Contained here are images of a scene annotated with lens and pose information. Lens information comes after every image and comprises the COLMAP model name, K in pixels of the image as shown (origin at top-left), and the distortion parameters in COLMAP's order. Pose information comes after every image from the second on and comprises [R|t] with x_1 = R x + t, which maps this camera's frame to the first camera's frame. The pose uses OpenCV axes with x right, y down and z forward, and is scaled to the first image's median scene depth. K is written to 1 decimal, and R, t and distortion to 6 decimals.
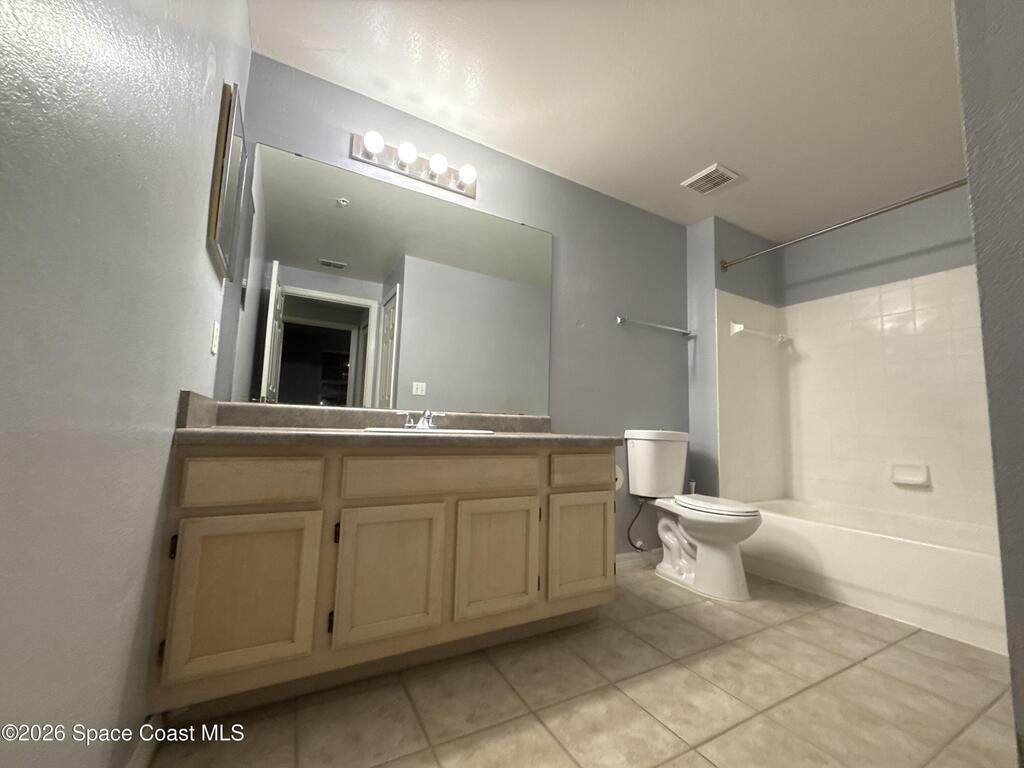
lens RADIAL K [[404.6, 0, 509.6], [0, 404.6, 384.4], [0, 0, 1]] dist [-0.002693, -0.000314]
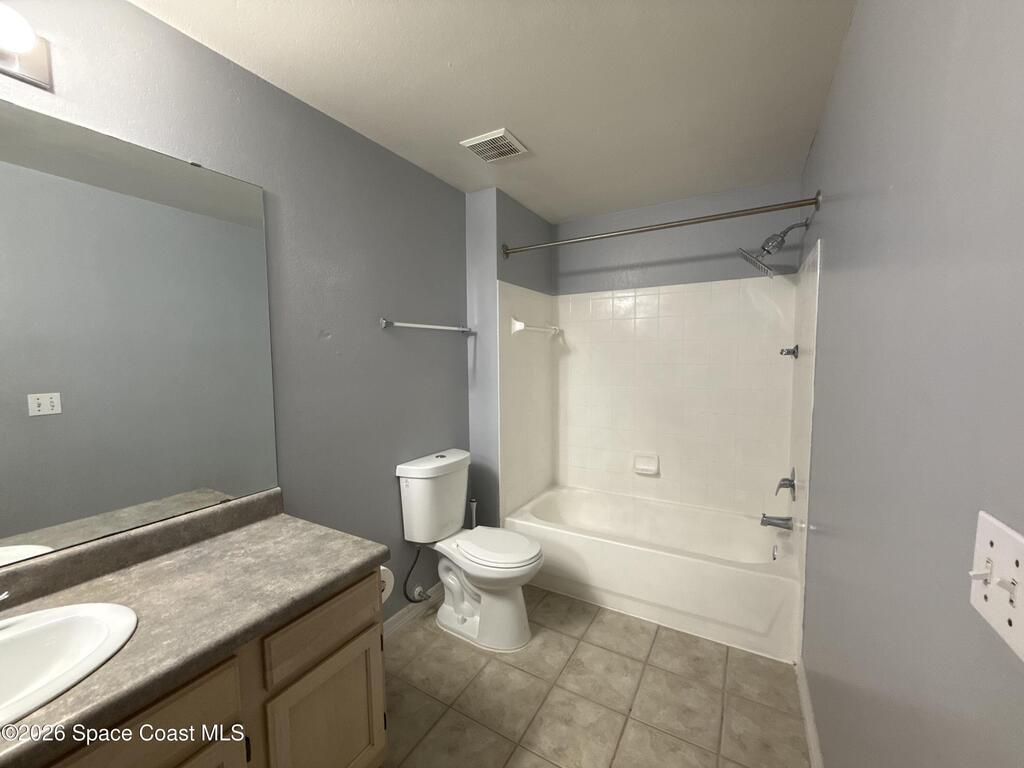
lens RADIAL K [[404.6, 0, 509.6], [0, 404.6, 384.4], [0, 0, 1]] dist [-0.002693, -0.000314]
pose [[0.860011, -0.075415, 0.504671, 0.091596], [-0.015040, 0.984842, 0.172798, -0.187615], [-0.510053, -0.156199, 0.845841, 0.253230]]
